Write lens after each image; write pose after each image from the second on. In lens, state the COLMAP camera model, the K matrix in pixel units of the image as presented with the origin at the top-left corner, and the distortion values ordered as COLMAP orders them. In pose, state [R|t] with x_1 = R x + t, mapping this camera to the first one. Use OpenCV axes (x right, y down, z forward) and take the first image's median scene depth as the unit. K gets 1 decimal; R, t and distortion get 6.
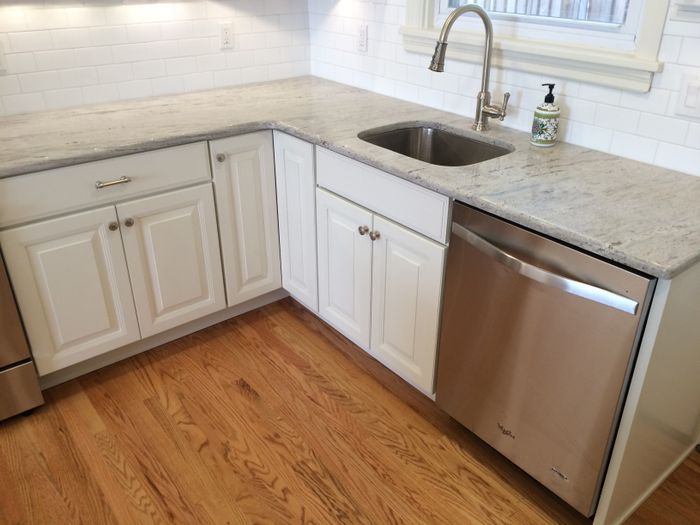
lens RADIAL K [[594.4, 0, 350.0], [0, 594.4, 262.5], [0, 0, 1]] dist [0.084730, -0.117554]
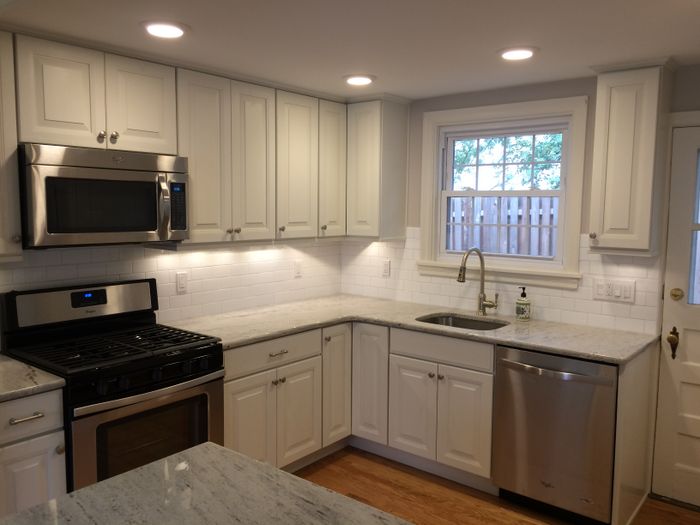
lens RADIAL K [[578.9, 0, 350.0], [0, 578.9, 262.5], [0, 0, 1]] dist [0.016327, 0.004808]
pose [[0.976763, -0.014295, 0.213843, -0.510518], [0.093833, 0.925585, -0.366725, 0.212656], [-0.192688, 0.378269, 0.905419, -0.485505]]
